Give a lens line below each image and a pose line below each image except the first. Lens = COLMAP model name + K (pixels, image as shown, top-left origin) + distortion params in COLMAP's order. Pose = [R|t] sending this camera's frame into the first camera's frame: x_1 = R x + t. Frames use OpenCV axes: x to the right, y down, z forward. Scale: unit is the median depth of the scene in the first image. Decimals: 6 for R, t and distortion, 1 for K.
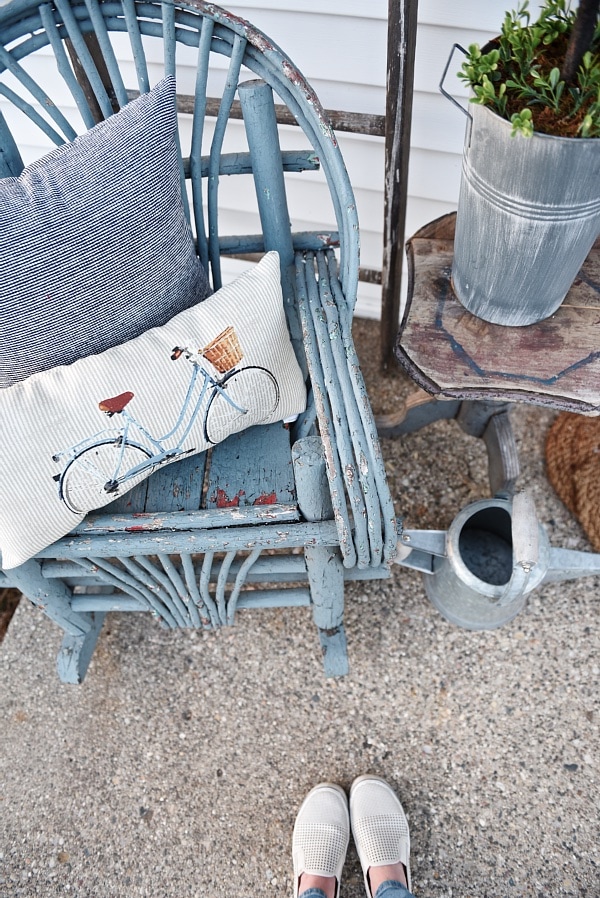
lens RADIAL K [[605.4, 0, 300.4], [0, 605.4, 454.0], [0, 0, 1]] dist [-0.055407, -0.004787]
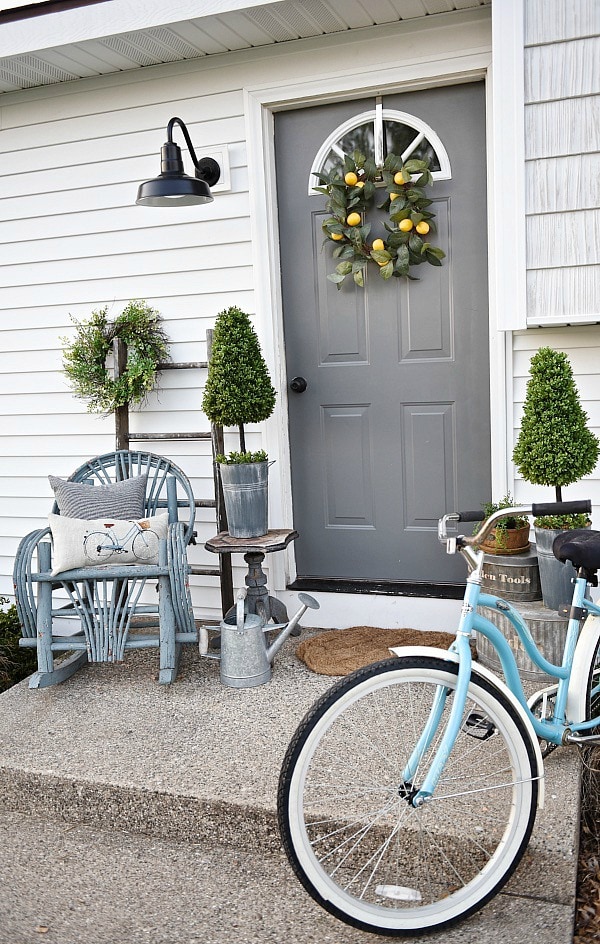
lens RADIAL K [[837.5, 0, 303.8], [0, 837.5, 473.7], [0, 0, 1]] dist [0.011274, 0.010083]
pose [[0.997726, 0.036118, -0.056900, 0.855026], [-0.067372, 0.556456, -0.828141, 2.946835], [0.001751, 0.830092, 0.557624, -1.521595]]
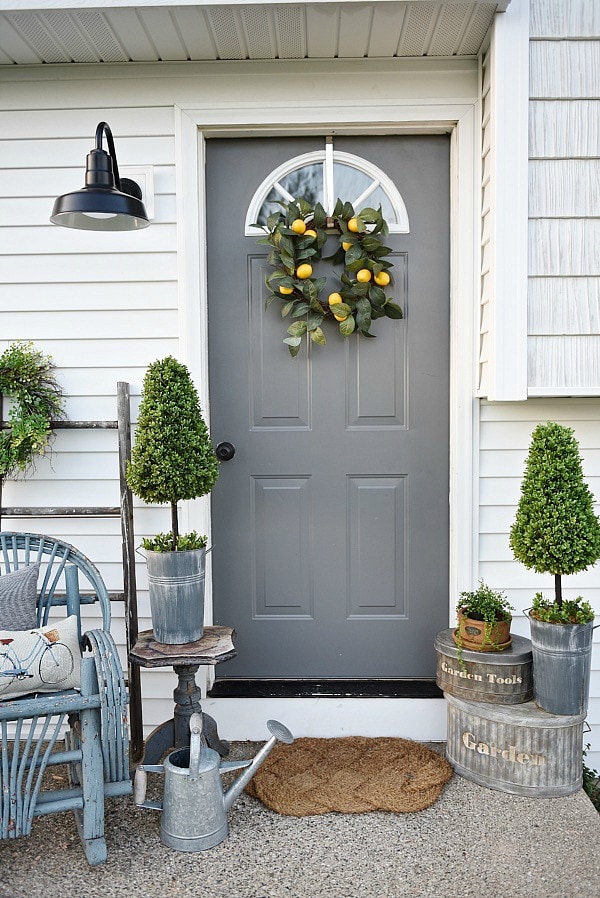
lens RADIAL K [[757.1, 0, 298.9], [0, 757.1, 453.9], [0, 0, 1]] dist [-0.011870, -0.008680]
pose [[0.965564, 0.049186, 0.255473, 0.016528], [0.199961, 0.487893, -0.849692, 1.990436], [-0.166437, 0.871517, 0.461257, -1.060554]]
